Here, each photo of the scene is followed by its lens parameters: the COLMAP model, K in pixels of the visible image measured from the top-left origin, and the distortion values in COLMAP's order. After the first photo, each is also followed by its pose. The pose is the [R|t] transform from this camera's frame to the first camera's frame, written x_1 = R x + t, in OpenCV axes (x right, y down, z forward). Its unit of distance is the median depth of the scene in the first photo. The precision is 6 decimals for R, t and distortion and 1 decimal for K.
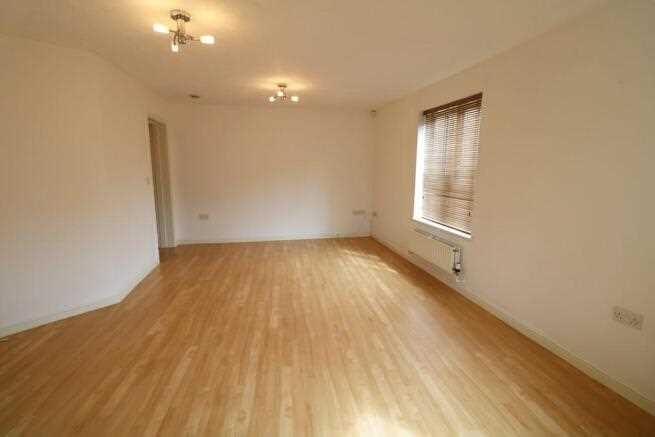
lens RADIAL K [[314.0, 0, 327.5], [0, 314.0, 218.5], [0, 0, 1]] dist [-0.000542, -0.000219]
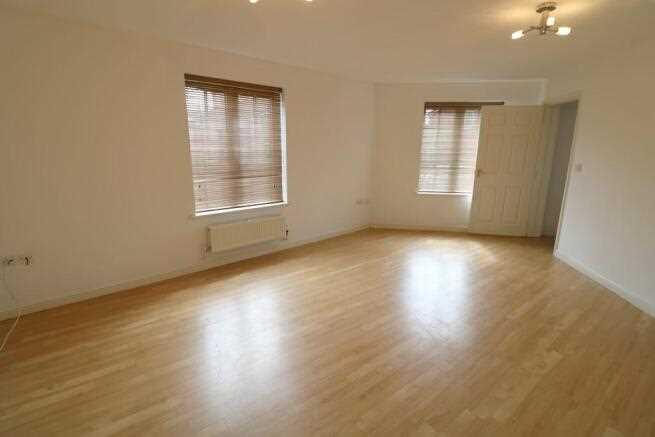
lens RADIAL K [[305.1, 0, 326.9], [0, 305.1, 212.3], [0, 0, 1]] dist [-0.001054, -0.000398]
pose [[-0.489558, -0.197022, 0.849421, -0.629511], [0.136494, 0.944815, 0.297815, -0.227655], [-0.861221, 0.261739, -0.435649, 1.275257]]
